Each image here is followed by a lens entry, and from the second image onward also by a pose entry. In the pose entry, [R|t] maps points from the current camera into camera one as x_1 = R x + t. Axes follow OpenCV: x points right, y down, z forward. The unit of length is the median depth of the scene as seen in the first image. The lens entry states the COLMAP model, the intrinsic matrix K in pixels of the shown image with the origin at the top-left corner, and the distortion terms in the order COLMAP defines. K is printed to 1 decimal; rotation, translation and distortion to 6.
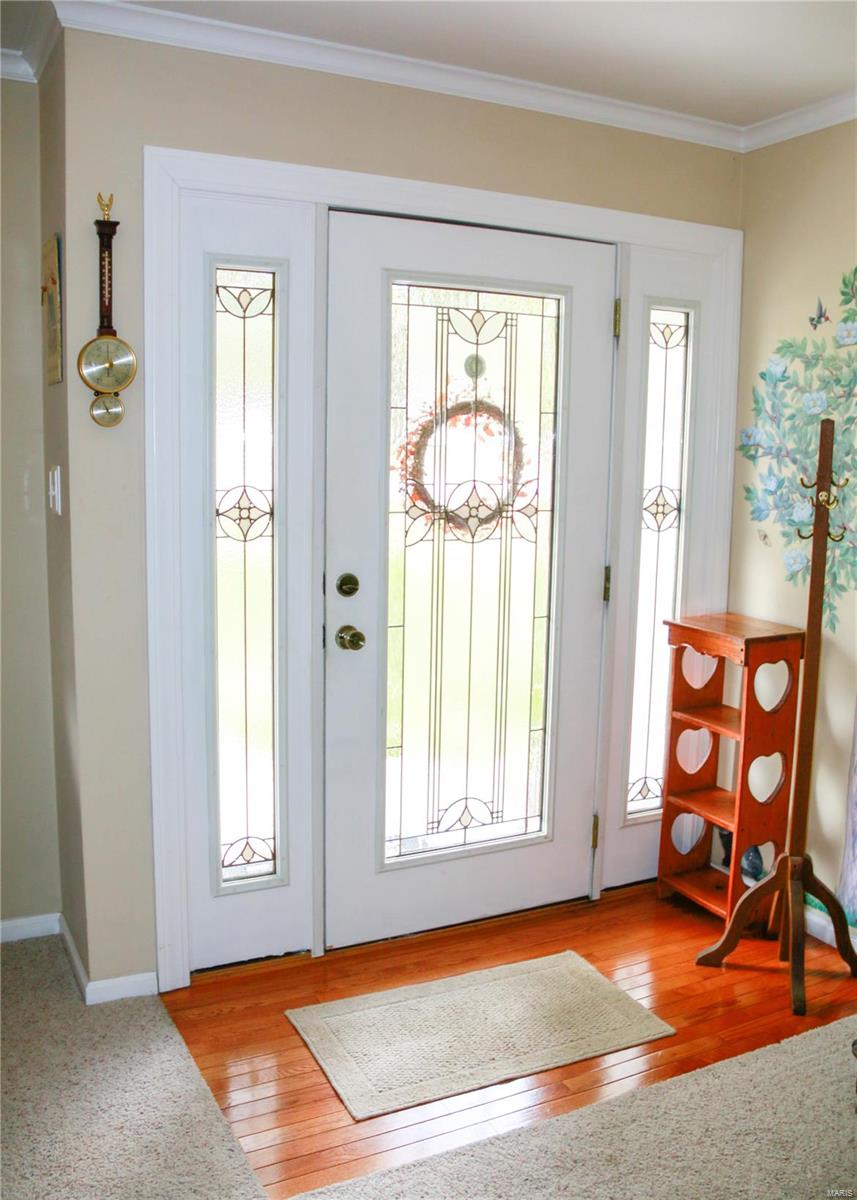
lens RADIAL K [[1084.3, 0, 440.5], [0, 1084.3, 634.5], [0, 0, 1]] dist [-0.113736, 0.000000]
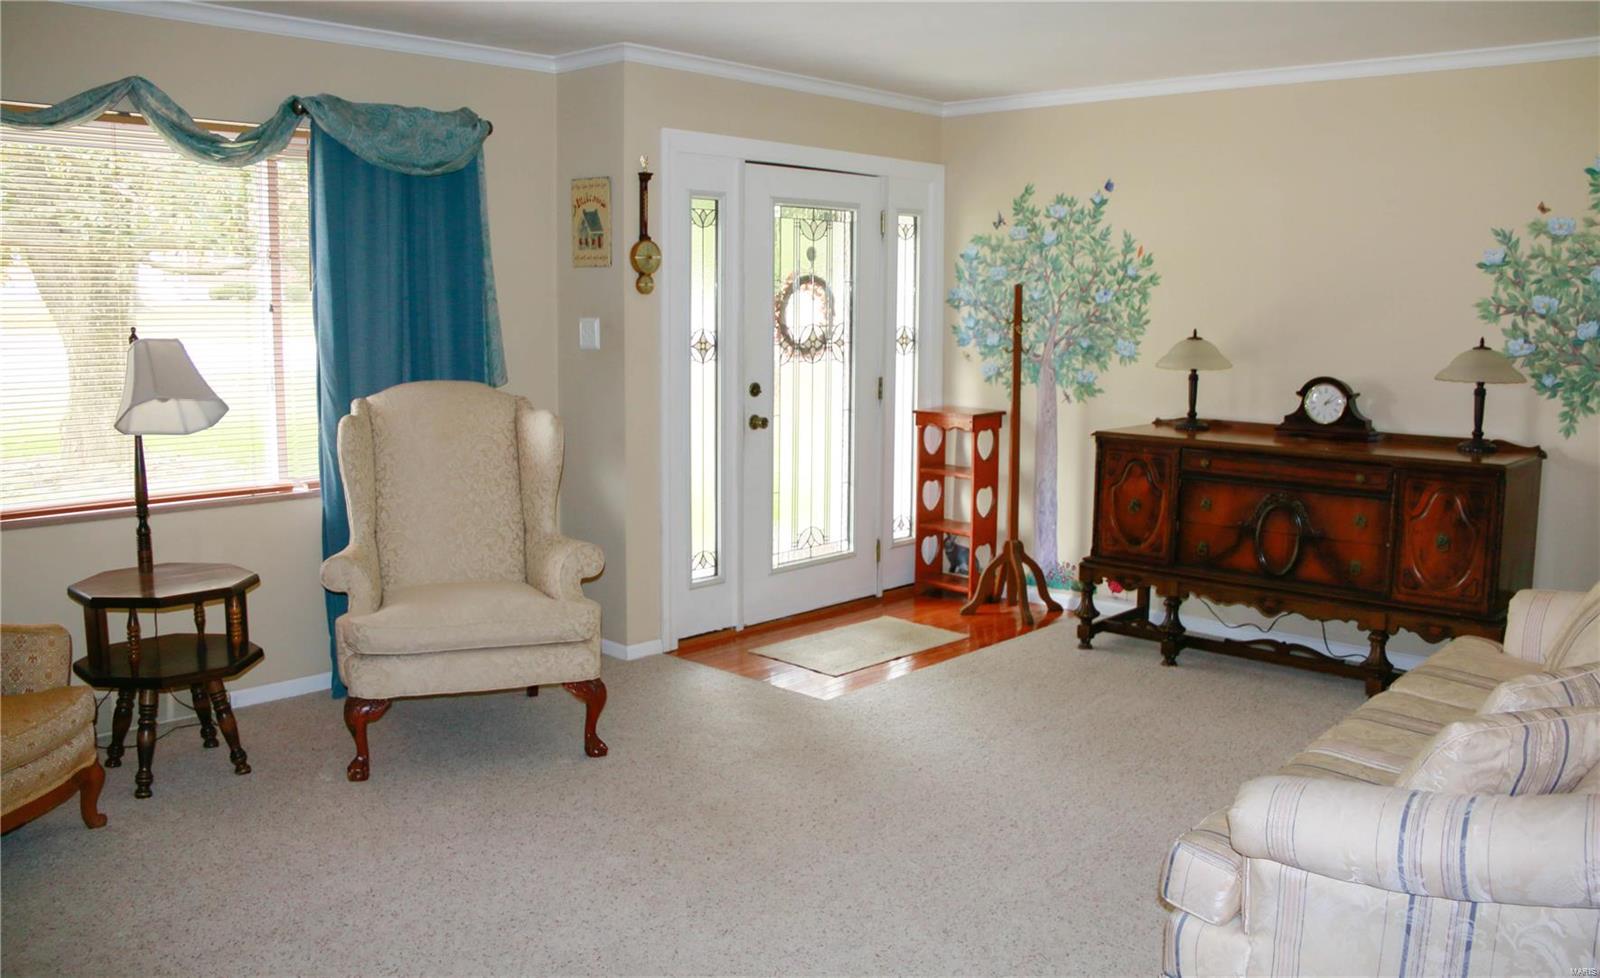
lens RADIAL K [[1380.8, 0, 800.2], [0, 1380.8, 488.2], [0, 0, 1]] dist [-0.130278, 0.063916]
pose [[0.939215, -0.059176, 0.338193, -0.668385], [0.070577, 0.997275, -0.021504, 0.138401], [-0.335998, 0.044065, 0.940831, -0.878935]]
